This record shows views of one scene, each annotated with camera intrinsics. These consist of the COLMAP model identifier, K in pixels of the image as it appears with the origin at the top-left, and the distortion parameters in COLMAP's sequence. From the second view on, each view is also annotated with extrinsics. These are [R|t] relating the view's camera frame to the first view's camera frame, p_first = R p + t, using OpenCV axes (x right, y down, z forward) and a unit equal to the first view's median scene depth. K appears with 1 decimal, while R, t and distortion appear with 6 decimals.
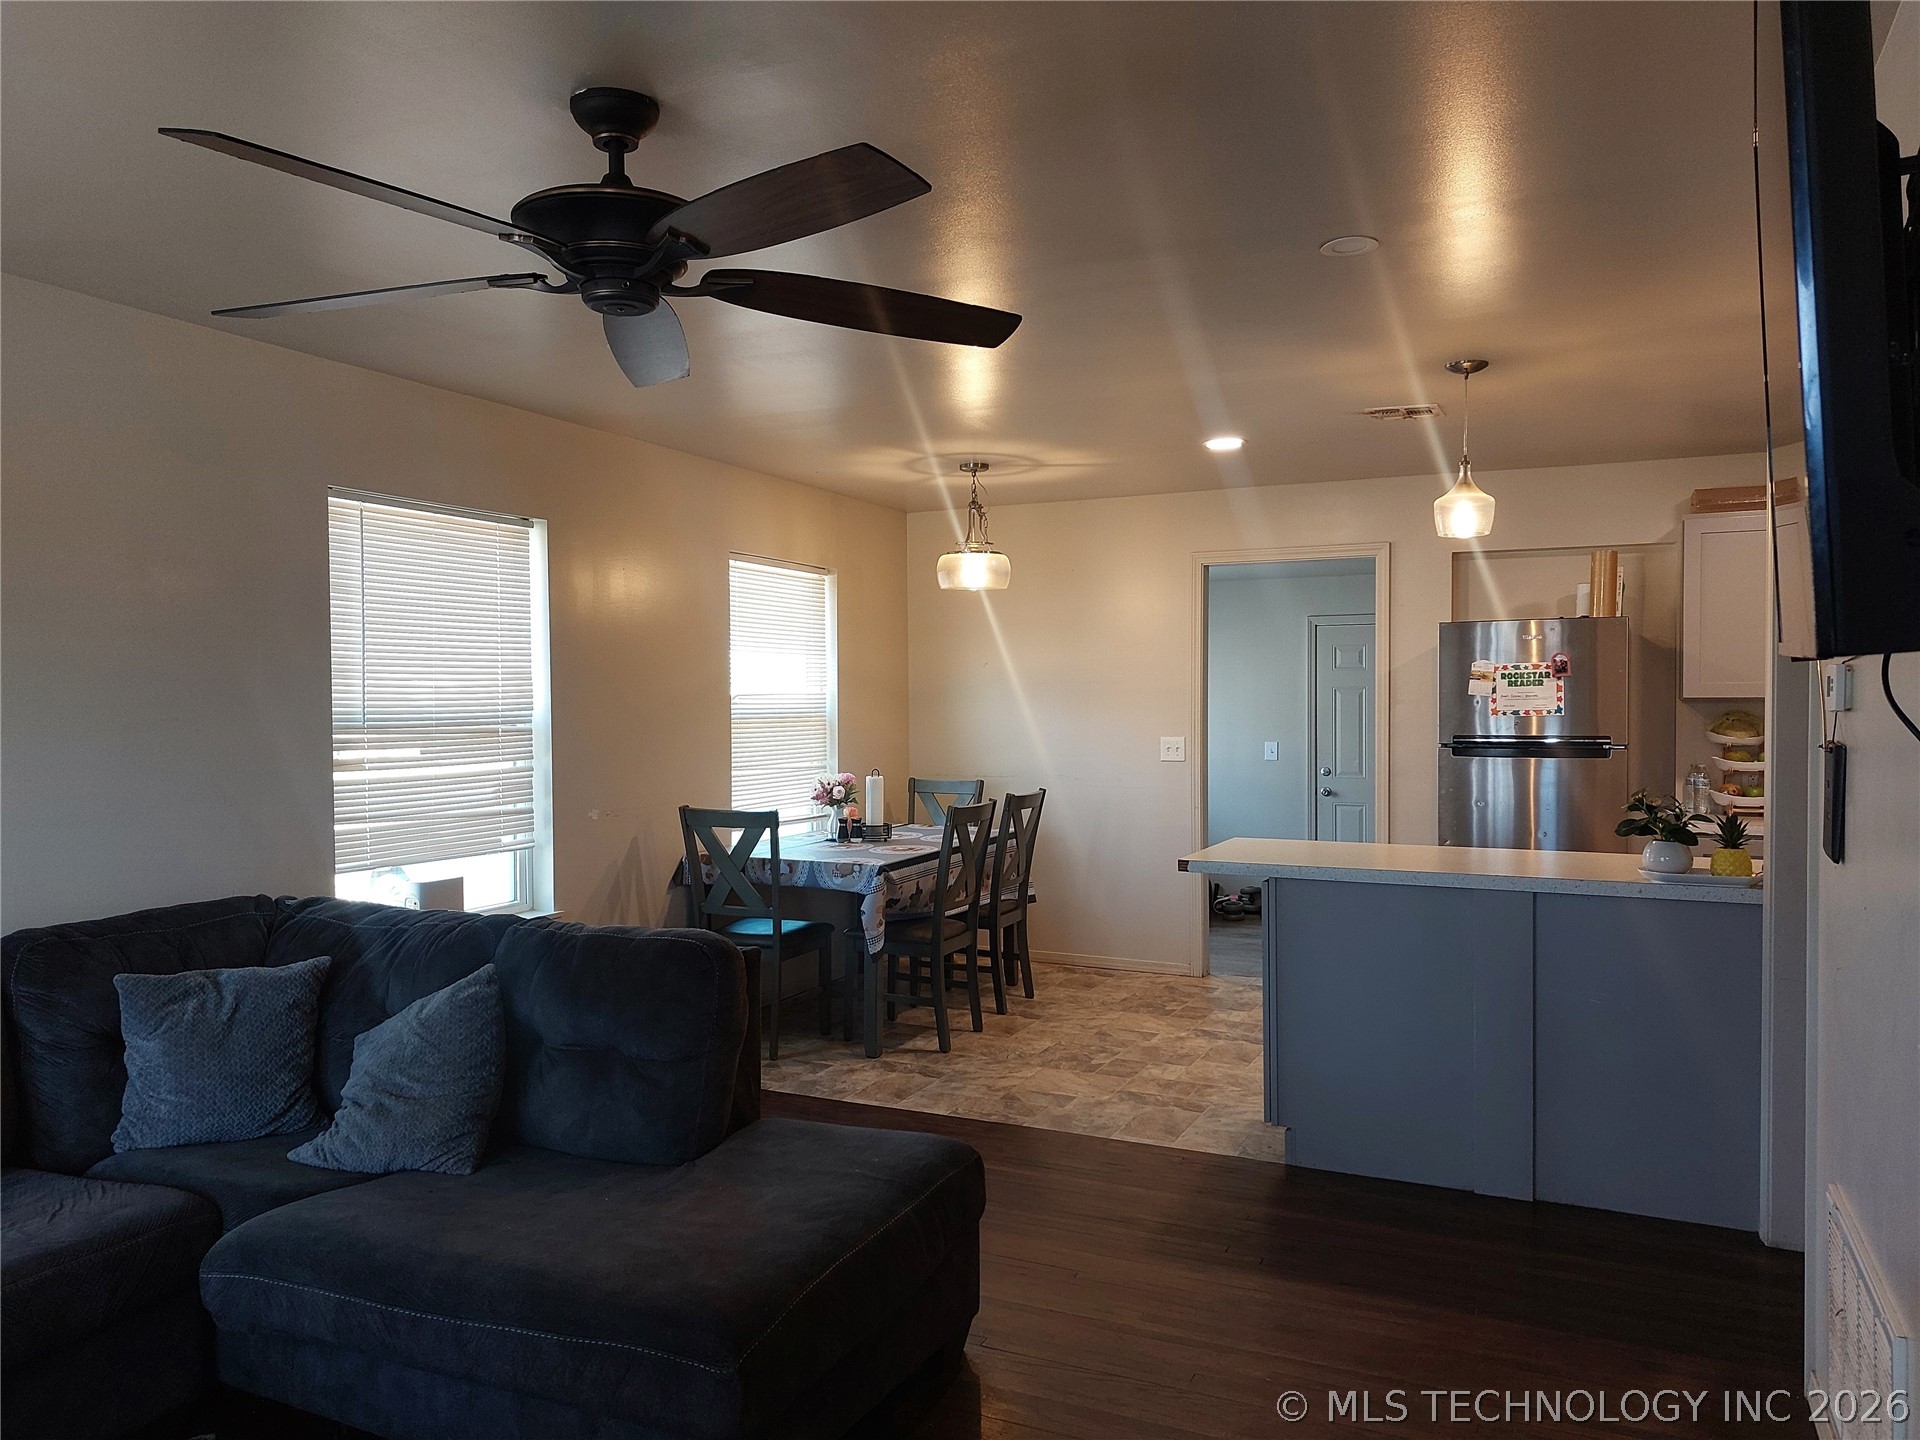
lens RADIAL K [[1364.4, 0, 970.9], [0, 1364.4, 726.2], [0, 0, 1]] dist [0.082176, -0.080228]
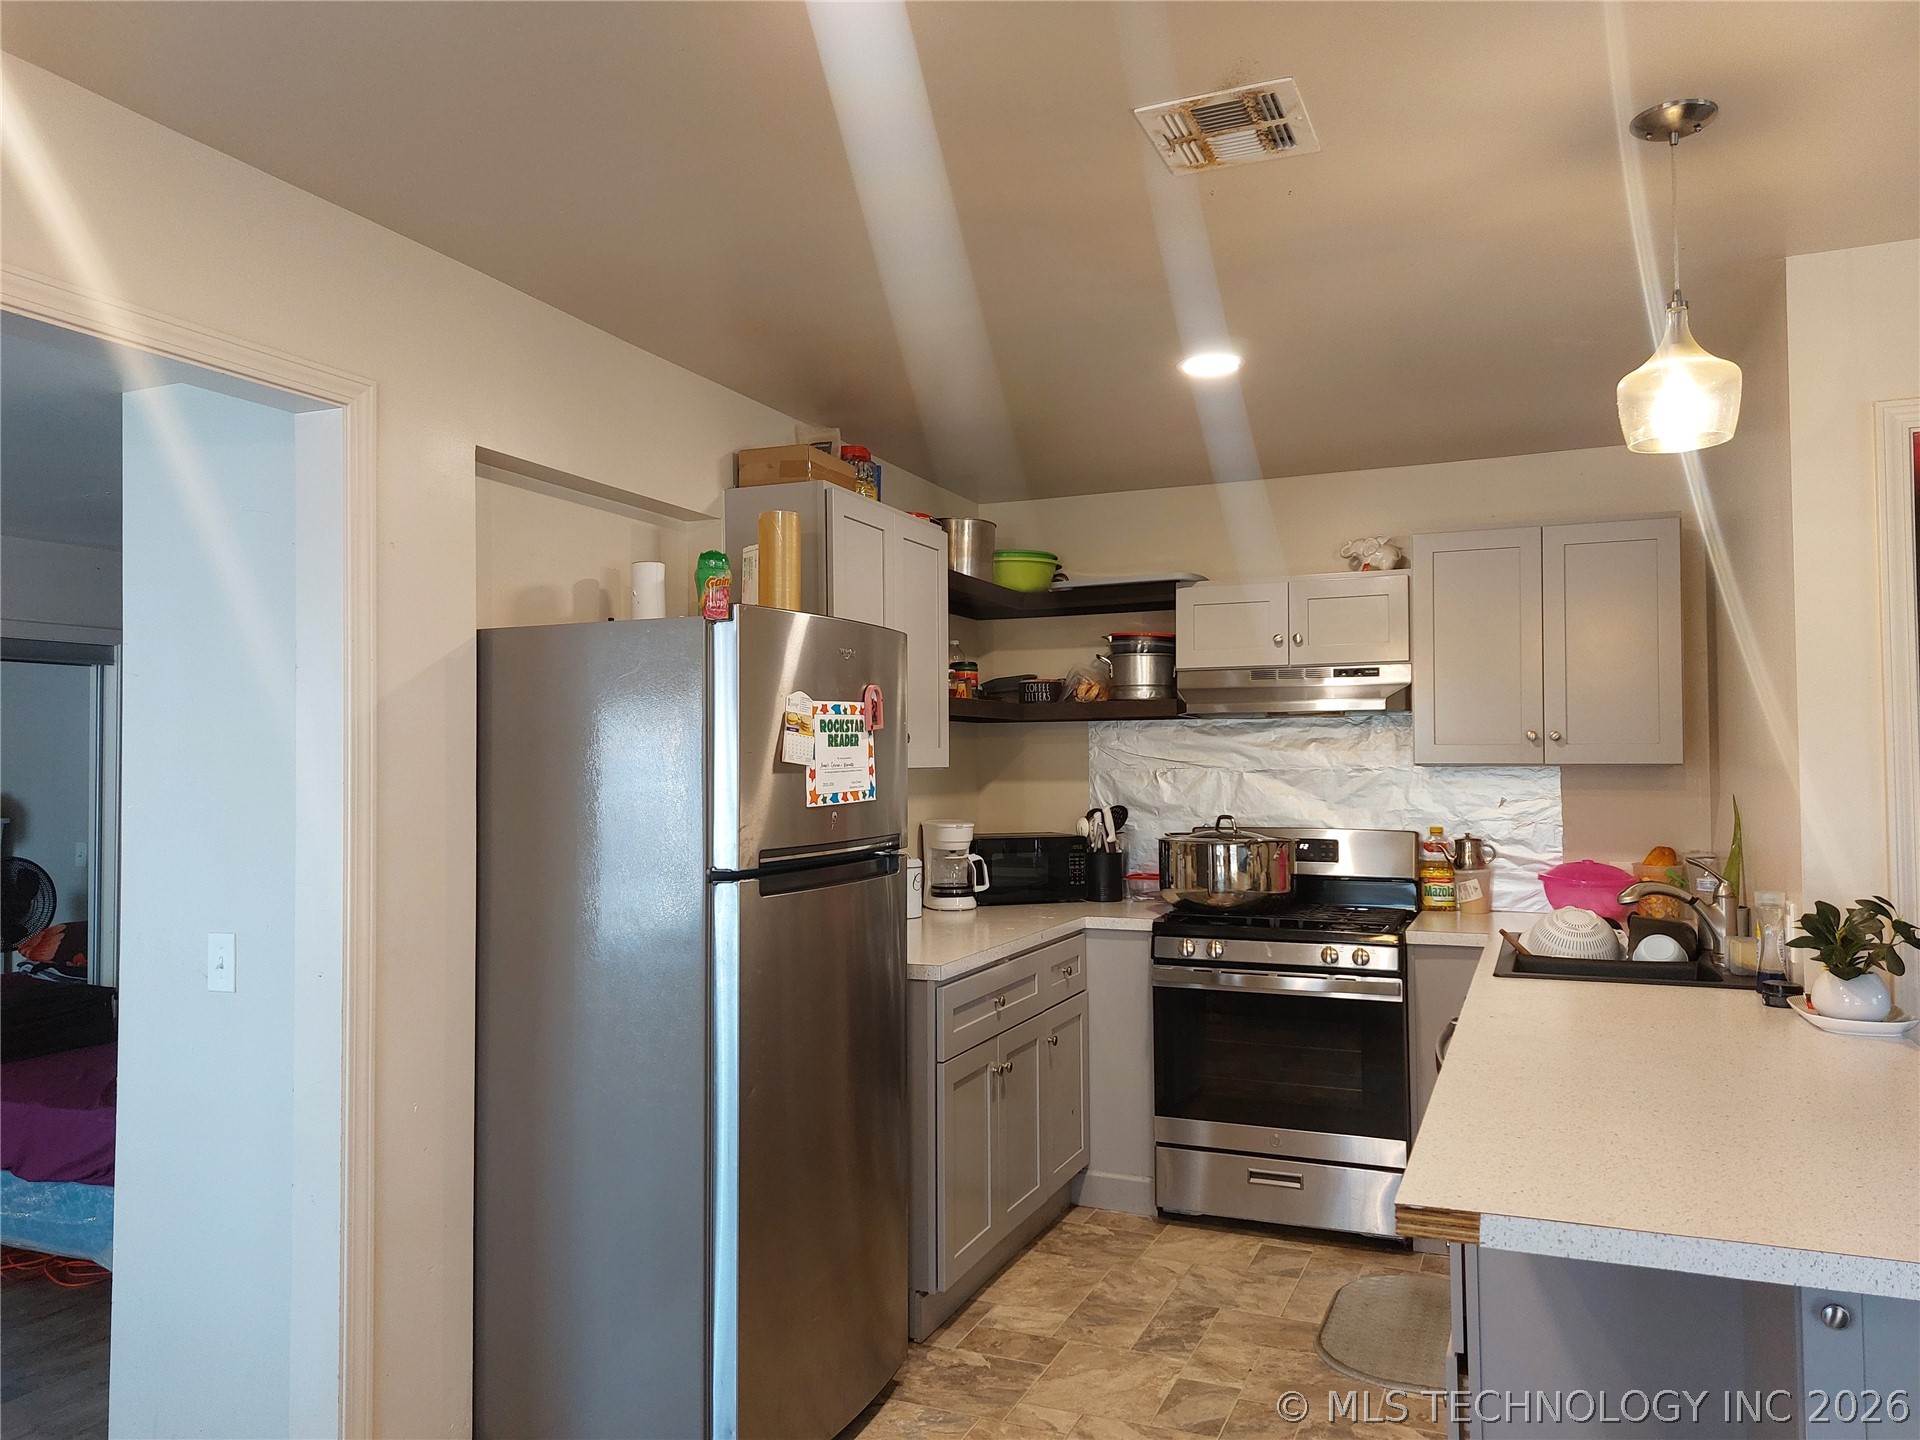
lens RADIAL K [[1364.4, 0, 968.2], [0, 1364.4, 726.1], [0, 0, 1]] dist [0.082176, -0.080228]
pose [[-0.035367, 0.030714, 0.998902, -0.109947], [0.030981, 0.999081, -0.029623, -0.020061], [-0.998894, 0.029899, -0.036286, 0.974249]]
